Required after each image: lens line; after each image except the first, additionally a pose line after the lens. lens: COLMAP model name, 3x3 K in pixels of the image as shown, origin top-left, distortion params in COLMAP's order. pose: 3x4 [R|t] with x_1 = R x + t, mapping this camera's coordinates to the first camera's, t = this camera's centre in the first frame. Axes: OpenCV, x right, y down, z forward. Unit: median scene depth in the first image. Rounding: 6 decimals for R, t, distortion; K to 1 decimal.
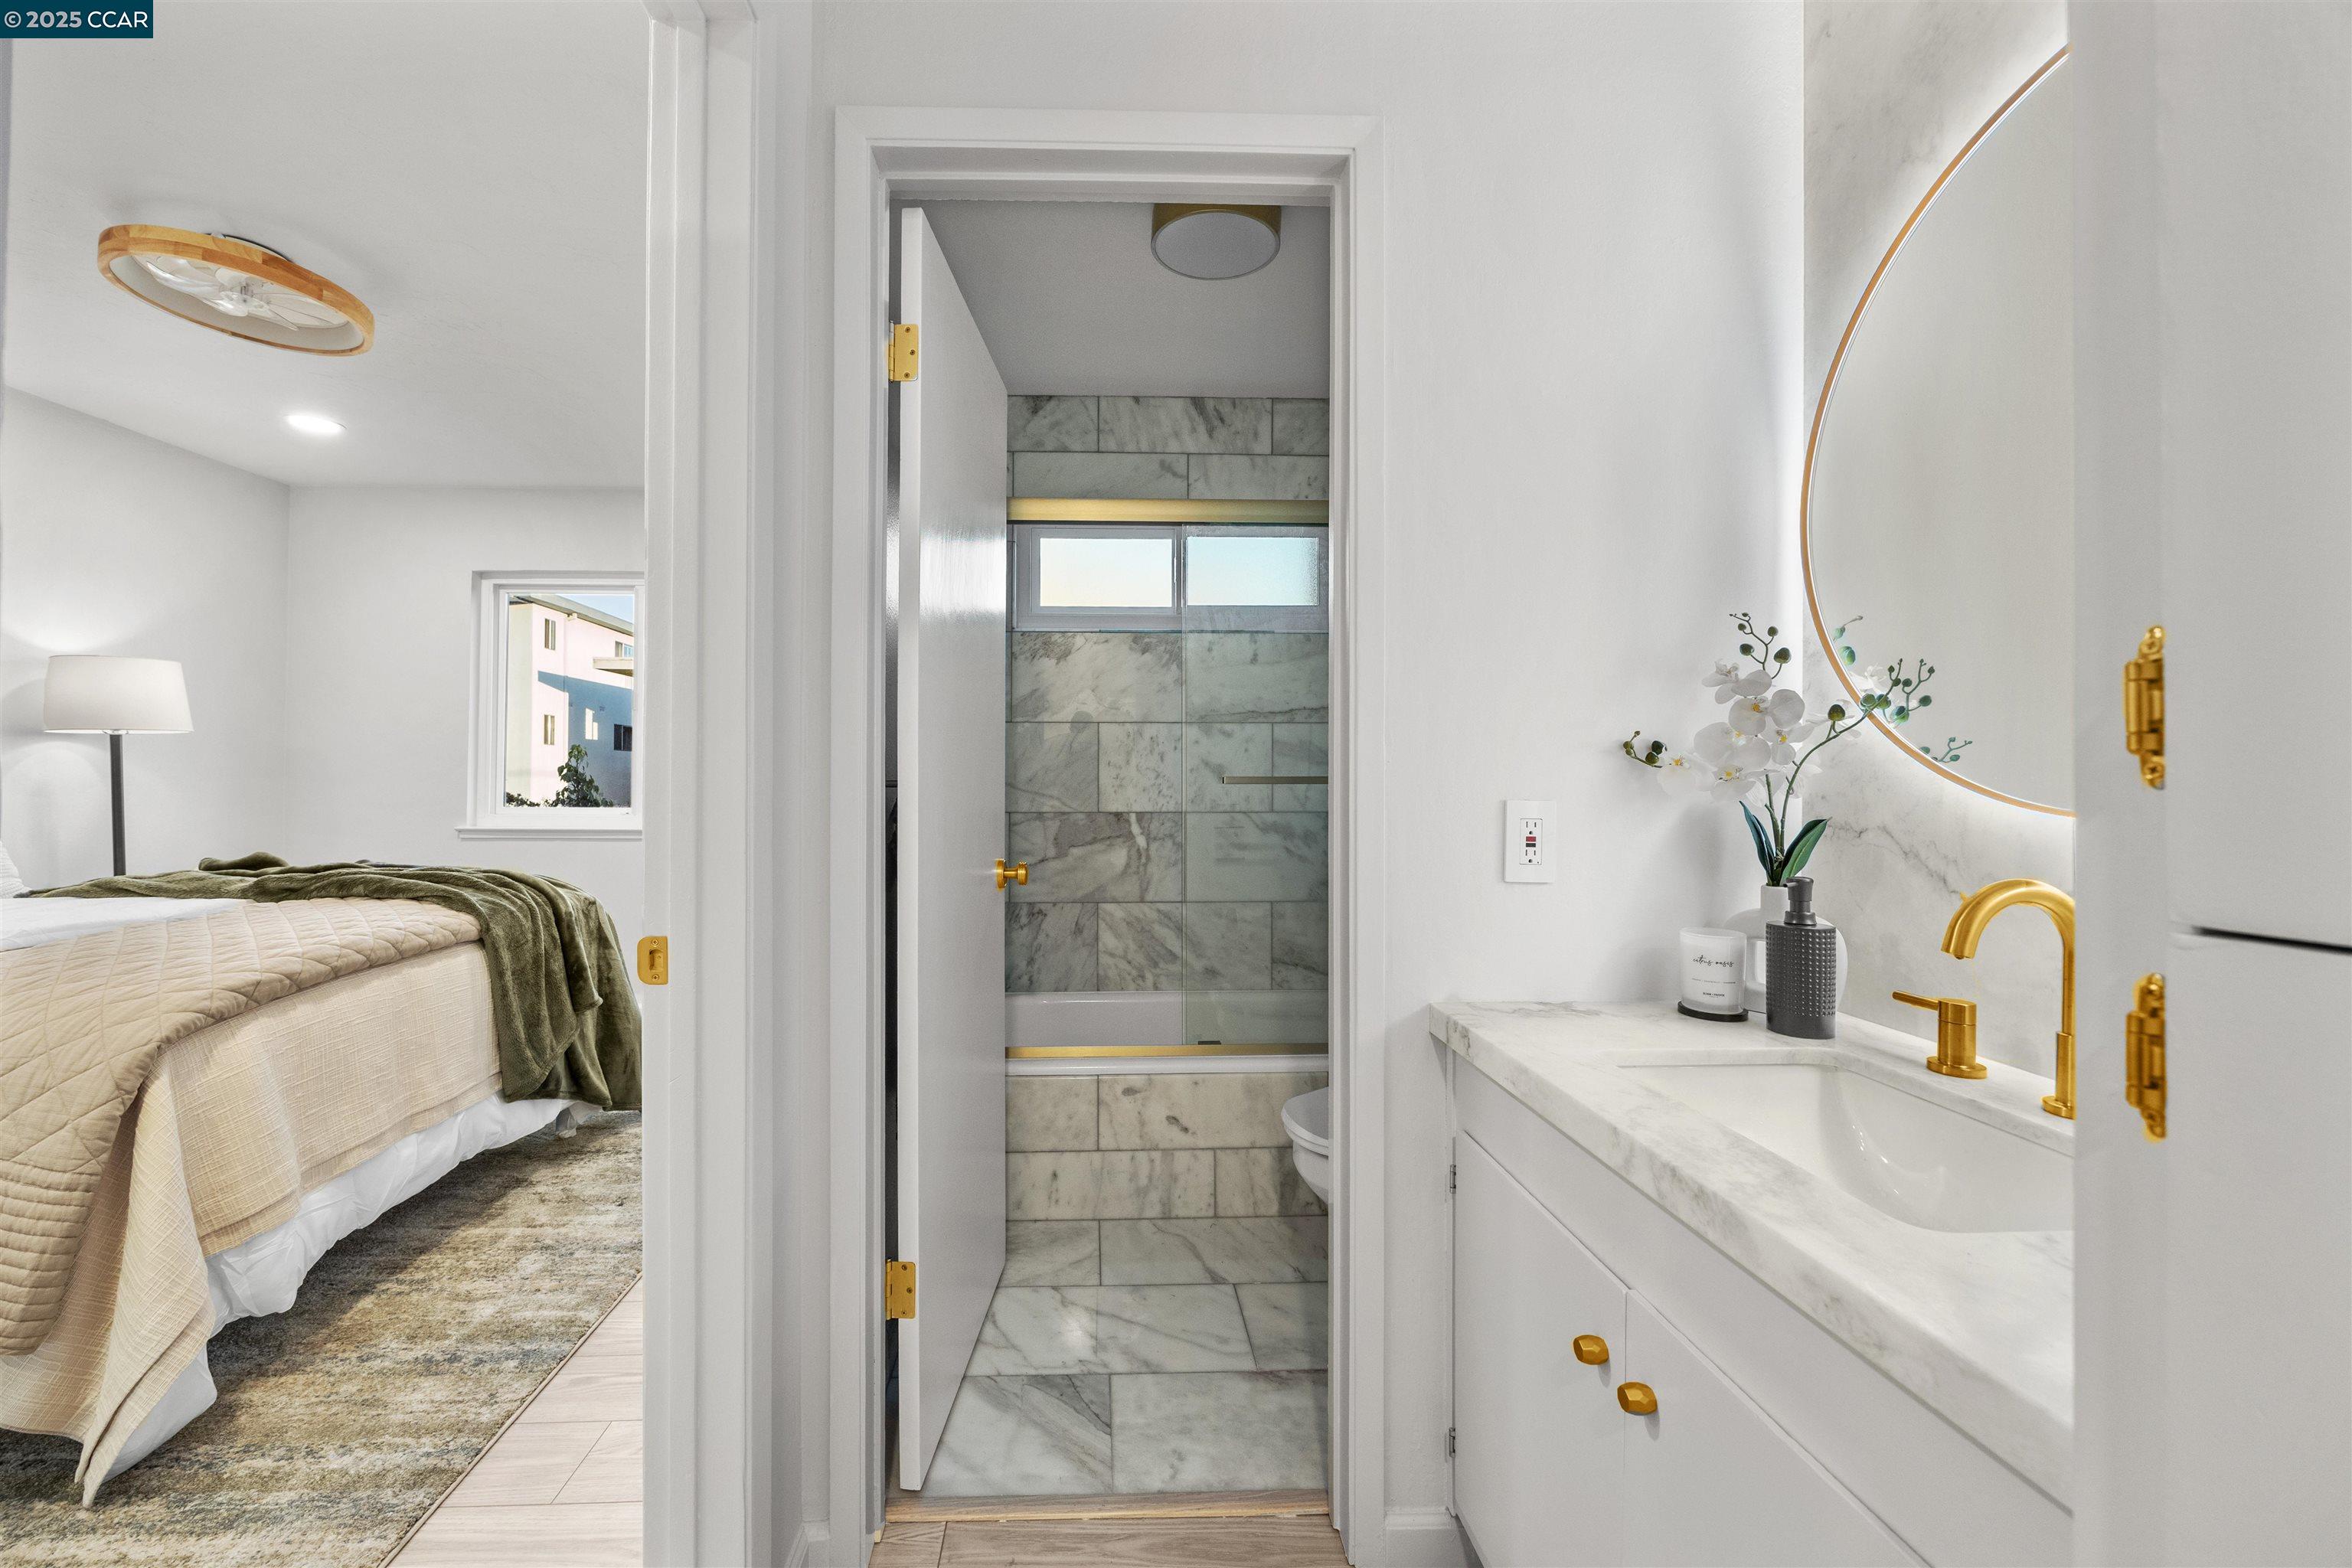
lens RADIAL K [[954.9, 0, 1106.1], [0, 954.9, 771.8], [0, 0, 1]] dist [-0.002652, -0.000722]
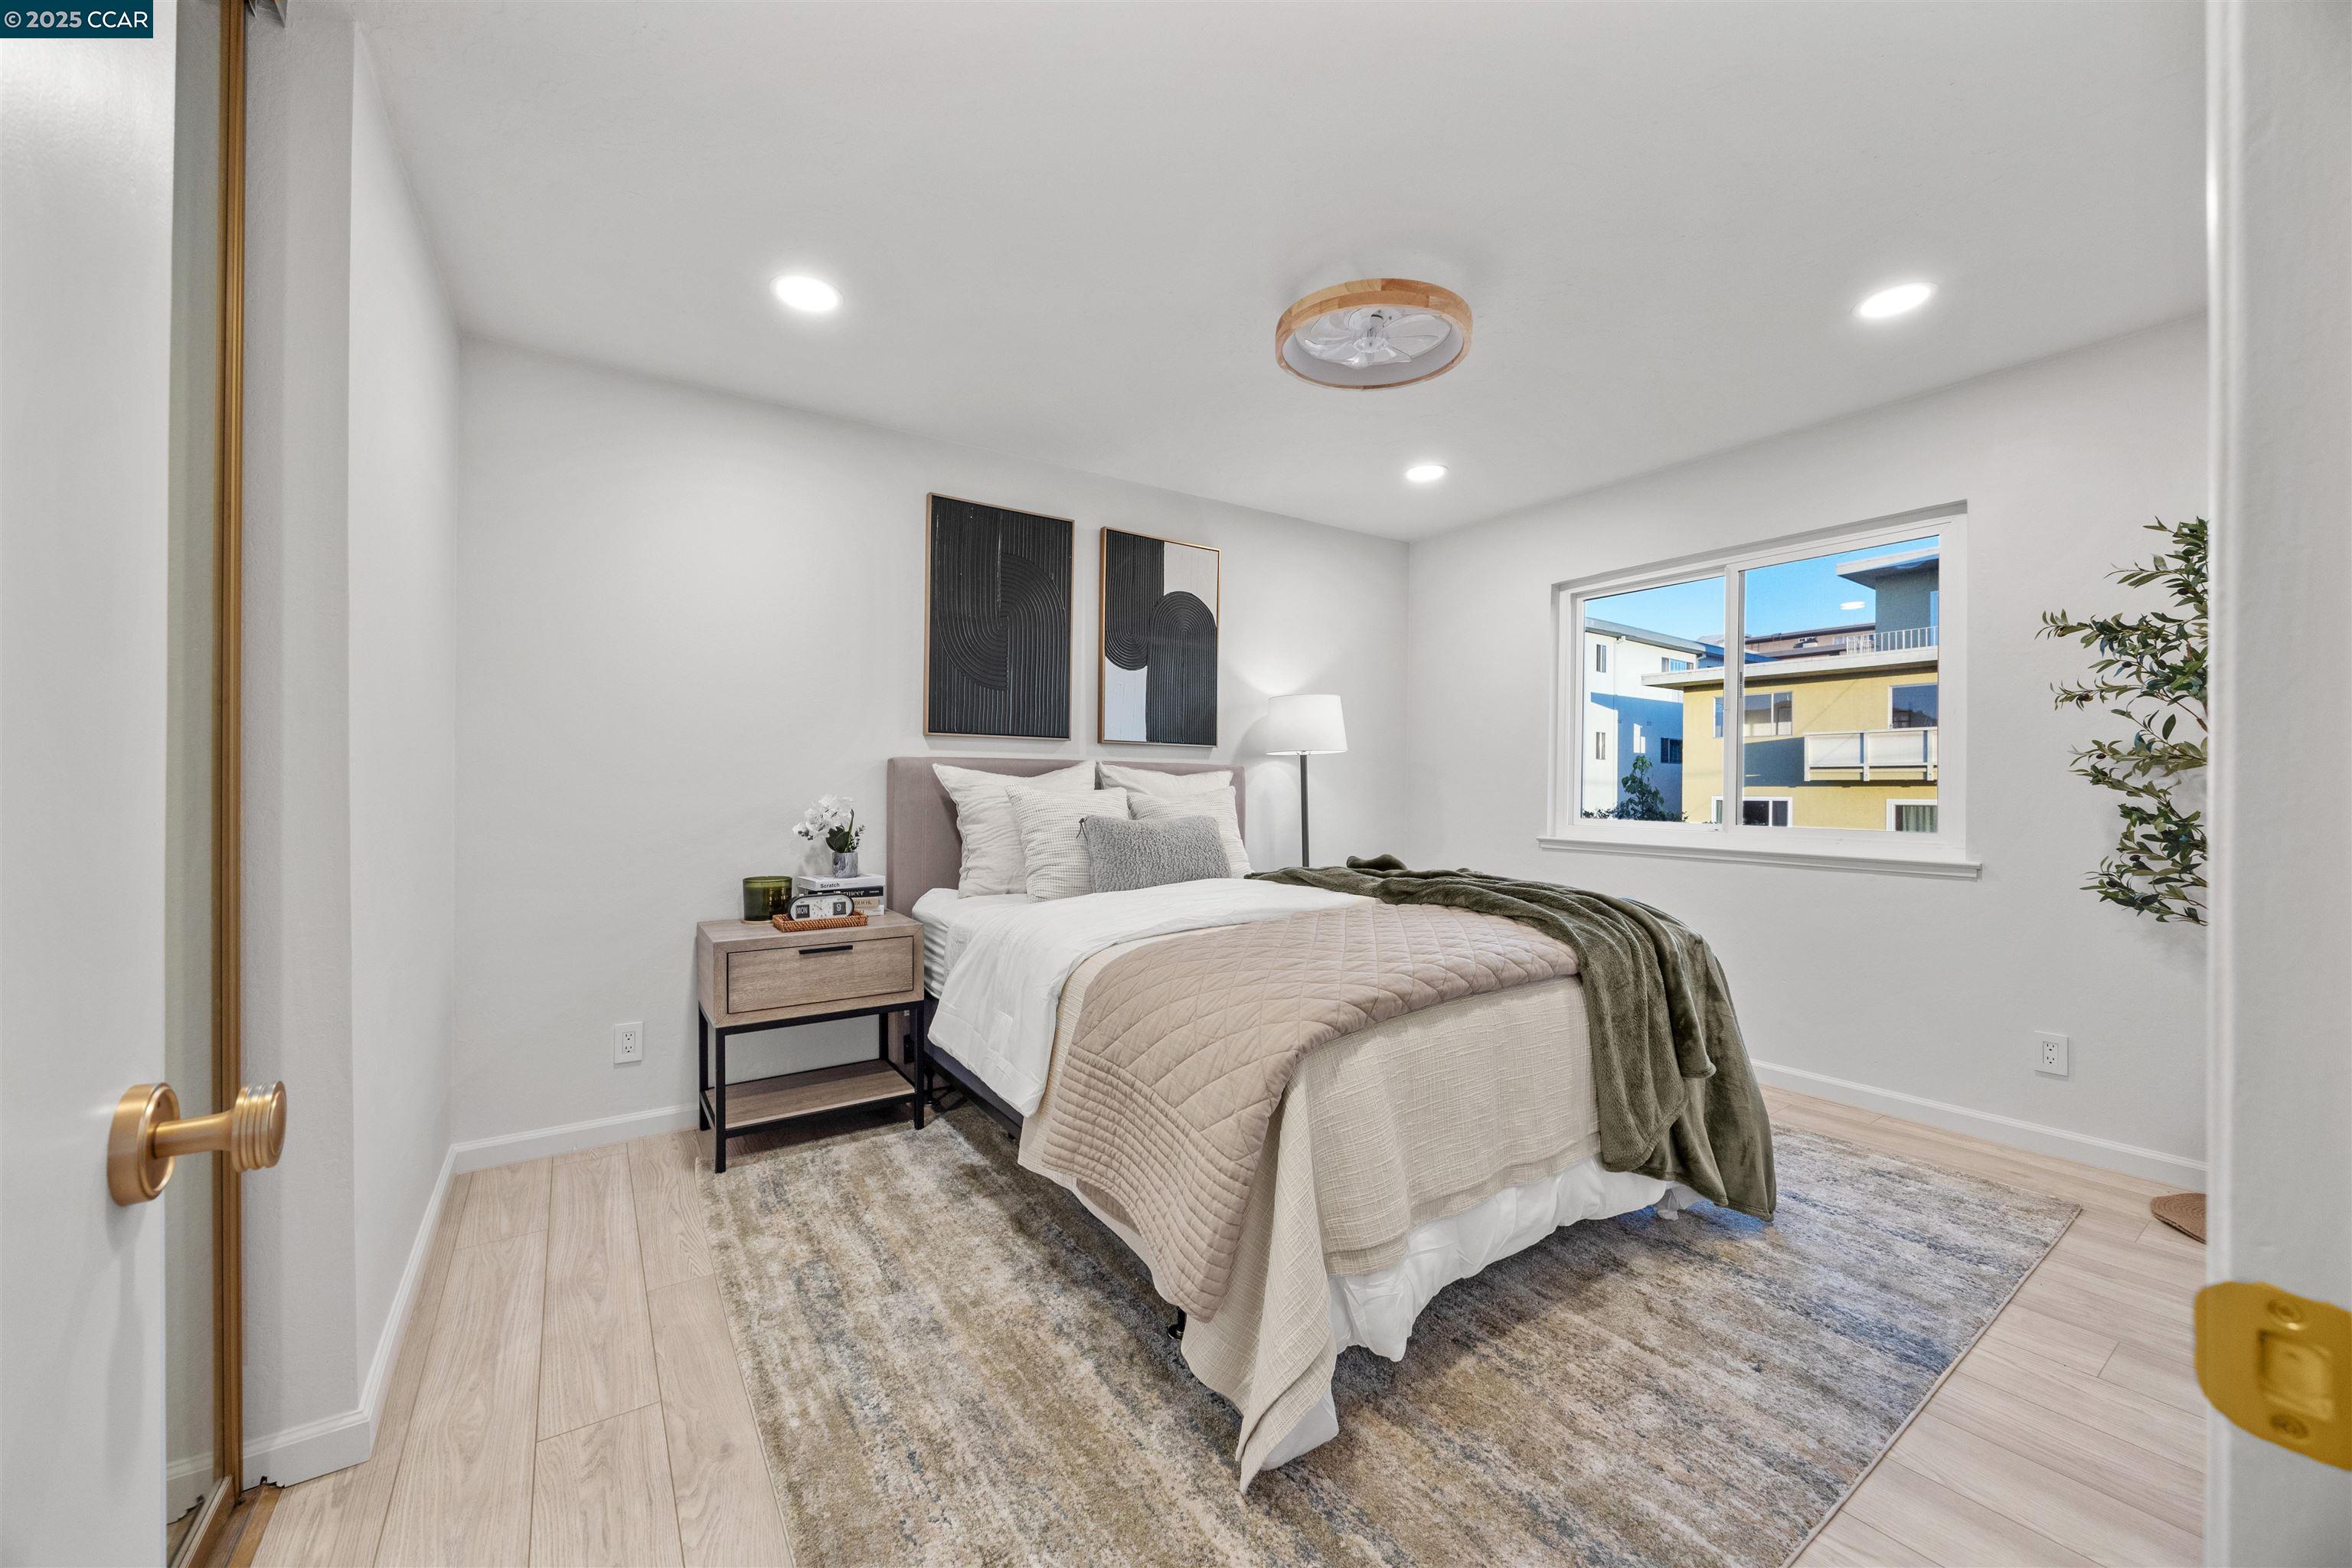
lens RADIAL K [[896.7, 0, 1165.0], [0, 896.7, 789.9], [0, 0, 1]] dist [-0.001335, -0.000008]
pose [[0.557852, 0.003778, -0.829932, -0.184534], [0.001724, 0.999982, 0.005711, 0.002793], [0.829939, -0.004617, 0.557835, 0.228088]]
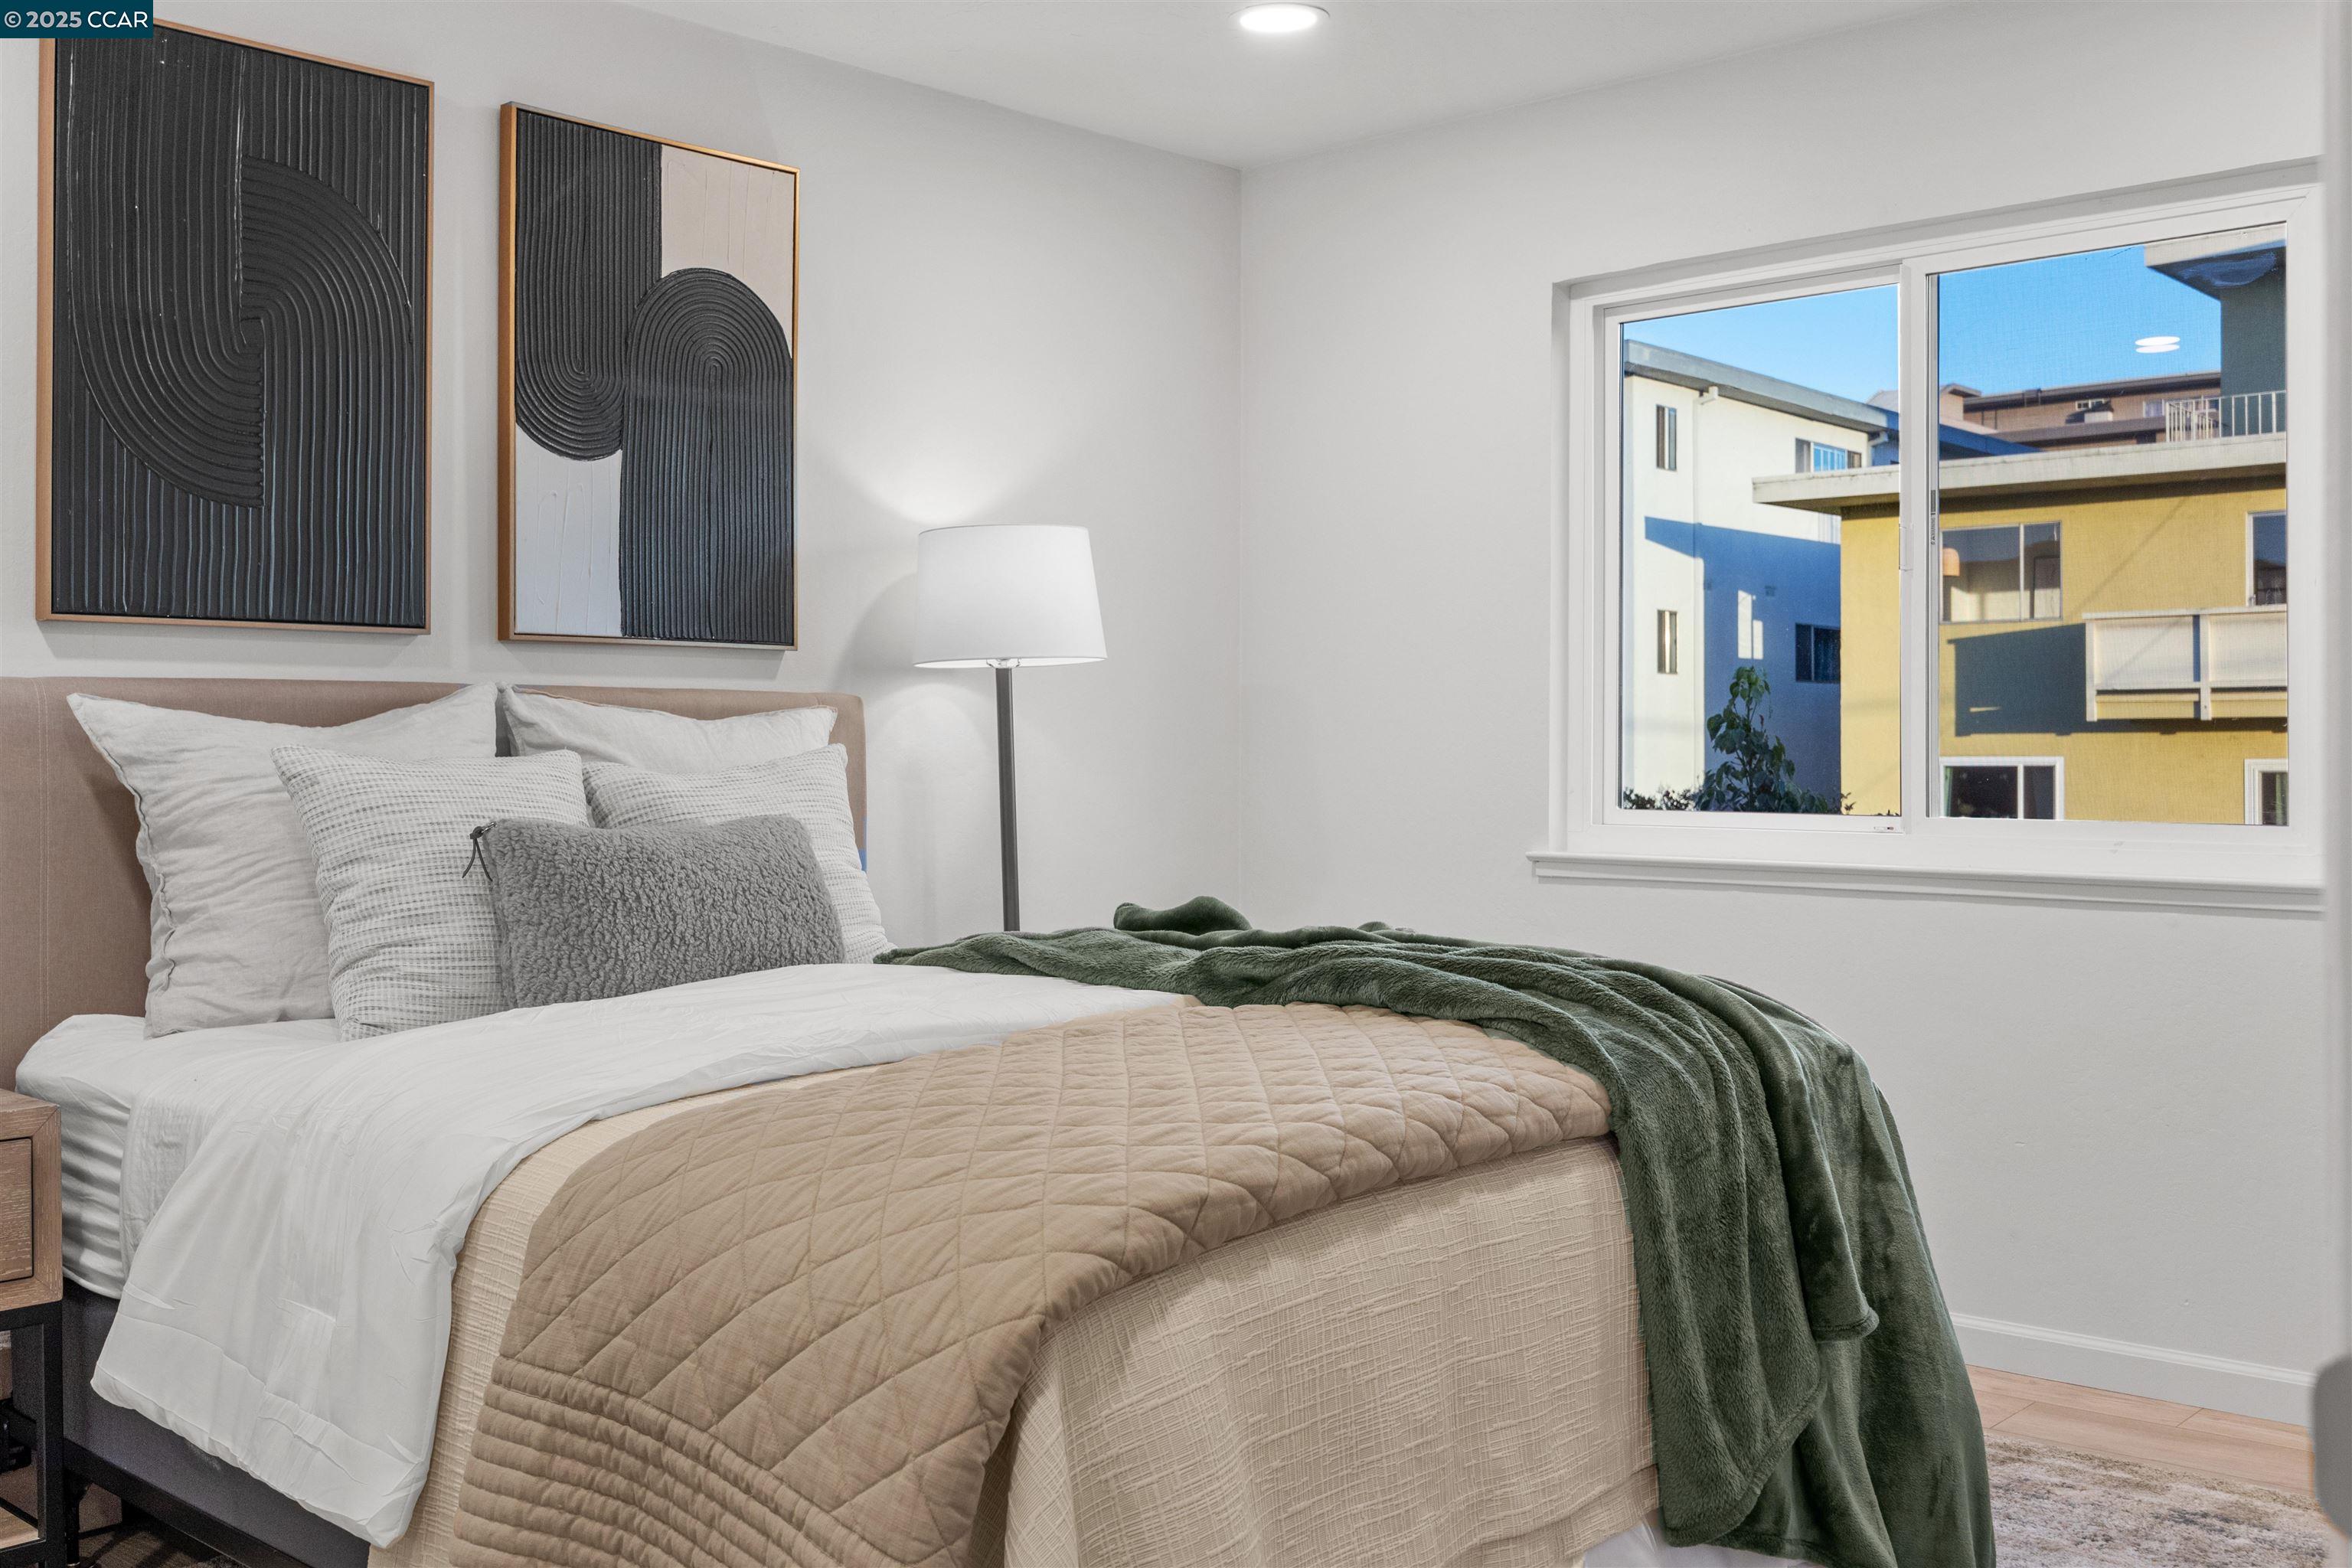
lens RADIAL K [[2277.7, 0, 1142.4], [0, 2277.7, 750.4], [0, 0, 1]] dist [0.012098, -0.002904]
pose [[0.729212, -0.004111, -0.684275, -0.127553], [0.011025, 0.999923, 0.005742, 0.002629], [0.684199, -0.011731, 0.729201, 0.145243]]
